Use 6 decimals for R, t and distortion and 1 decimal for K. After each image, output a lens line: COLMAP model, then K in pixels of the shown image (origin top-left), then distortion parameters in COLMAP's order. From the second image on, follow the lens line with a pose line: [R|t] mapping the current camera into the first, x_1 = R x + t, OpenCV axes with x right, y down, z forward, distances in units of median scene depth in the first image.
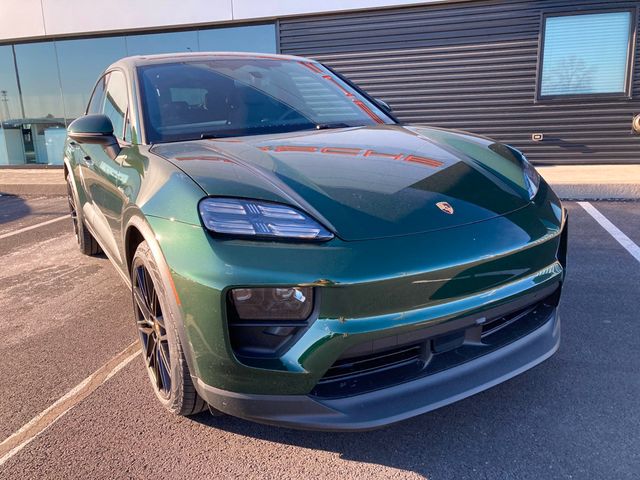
lens RADIAL K [[522.0, 0, 313.7], [0, 522.0, 240.7], [0, 0, 1]] dist [0.021795, -0.000014]
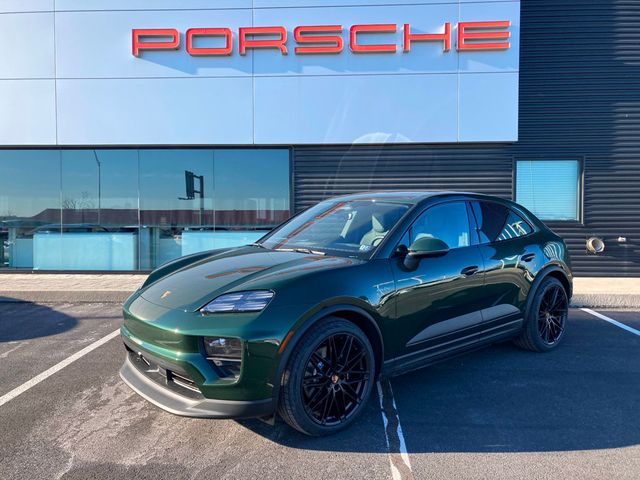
lens RADIAL K [[522.0, 0, 314.7], [0, 522.0, 238.9], [0, 0, 1]] dist [0.021795, -0.000014]
pose [[0.976483, 0.025044, 0.214135, -0.379615], [0.017998, 0.980294, -0.196721, -0.003117], [-0.214842, 0.195949, 0.956790, -0.075425]]
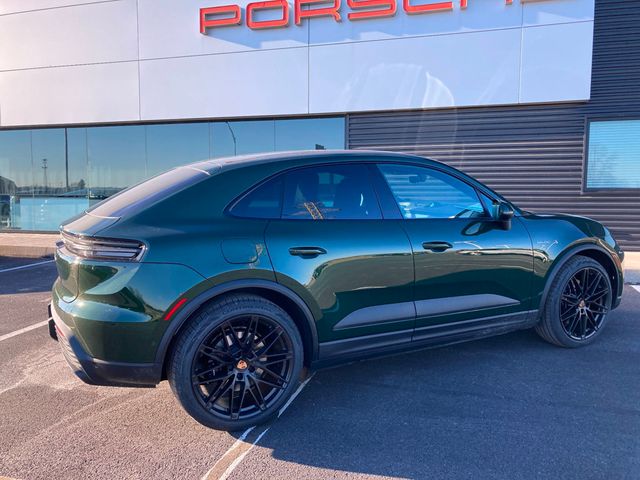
lens RADIAL K [[522.0, 0, 324.3], [0, 522.0, 241.2], [0, 0, 1]] dist [0.021795, -0.000014]
pose [[0.999084, 0.035672, -0.023642, -0.121833], [-0.038602, 0.989677, -0.138022, 0.012444], [0.018474, 0.138808, 0.990147, -0.123683]]
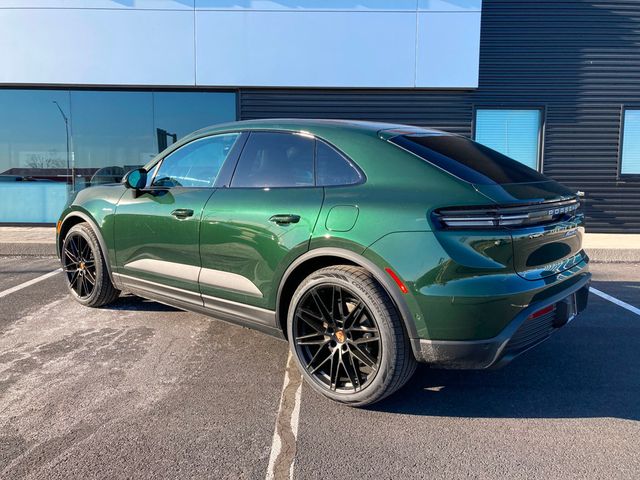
lens RADIAL K [[522.0, 0, 317.4], [0, 522.0, 236.8], [0, 0, 1]] dist [0.021795, -0.000014]
pose [[0.965285, 0.015472, 0.260741, -0.272307], [0.018481, 0.991696, -0.127267, 0.008332], [-0.260545, 0.127668, 0.956983, -0.003399]]
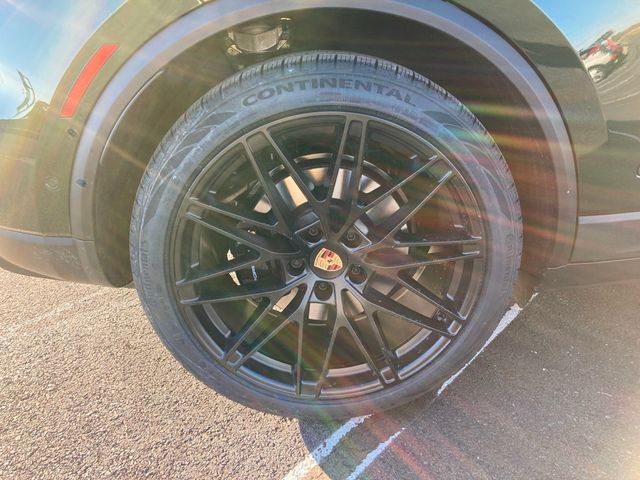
lens RADIAL K [[522.0, 0, 319.8], [0, 522.0, 237.1], [0, 0, 1]] dist [0.021795, -0.000014]
pose [[0.885751, 0.137194, -0.443423, -0.134067], [-0.069573, 0.983769, 0.165401, 0.027086], [0.458918, -0.115654, 0.880919, 0.236784]]
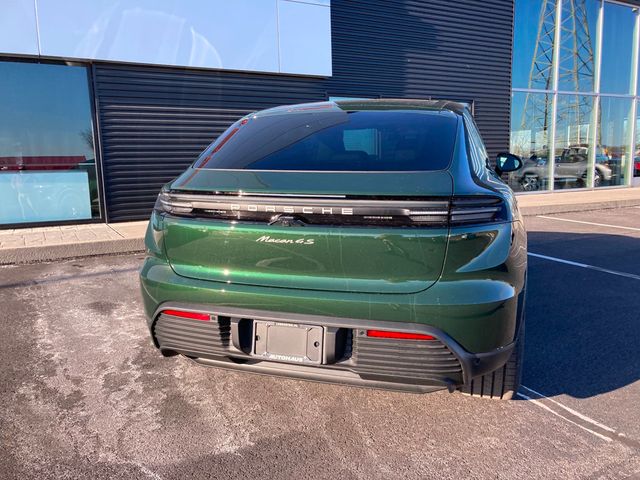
lens RADIAL K [[522.0, 0, 324.0], [0, 522.0, 245.6], [0, 0, 1]] dist [0.021795, -0.000014]
pose [[0.714492, -0.089617, 0.693880, -0.653751], [0.156648, 0.987075, -0.033818, -0.018151], [-0.681881, 0.132858, 0.719296, 0.154903]]
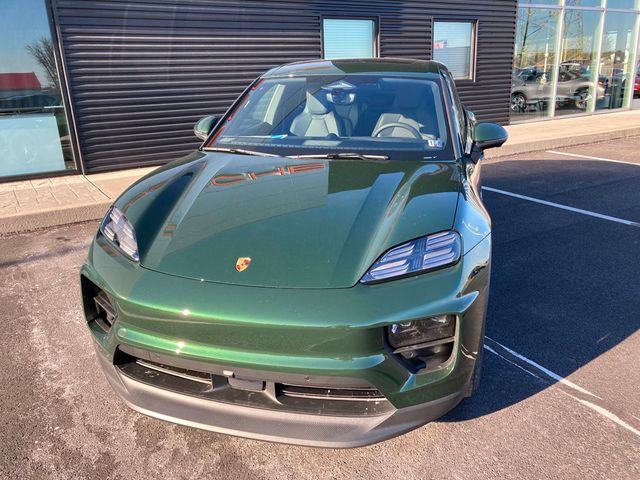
lens RADIAL K [[522.0, 0, 320.8], [0, 522.0, 243.7], [0, 0, 1]] dist [0.021795, -0.000014]
pose [[0.674639, -0.215533, 0.705980, -0.627031], [0.179830, 0.975595, 0.125999, -0.111614], [-0.715908, 0.041953, 0.696933, 0.283884]]
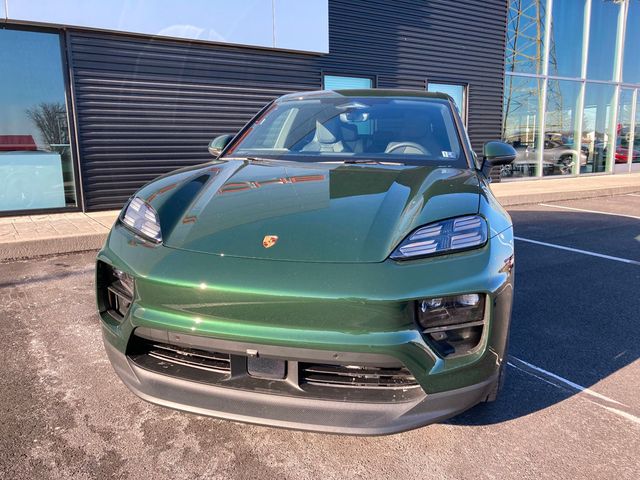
lens RADIAL K [[522.0, 0, 325.4], [0, 522.0, 237.2], [0, 0, 1]] dist [0.021795, -0.000014]
pose [[0.655776, -0.103189, 0.747870, -0.652058], [0.160991, 0.986943, -0.004992, -0.058732], [-0.737590, 0.123674, 0.663826, 0.309068]]
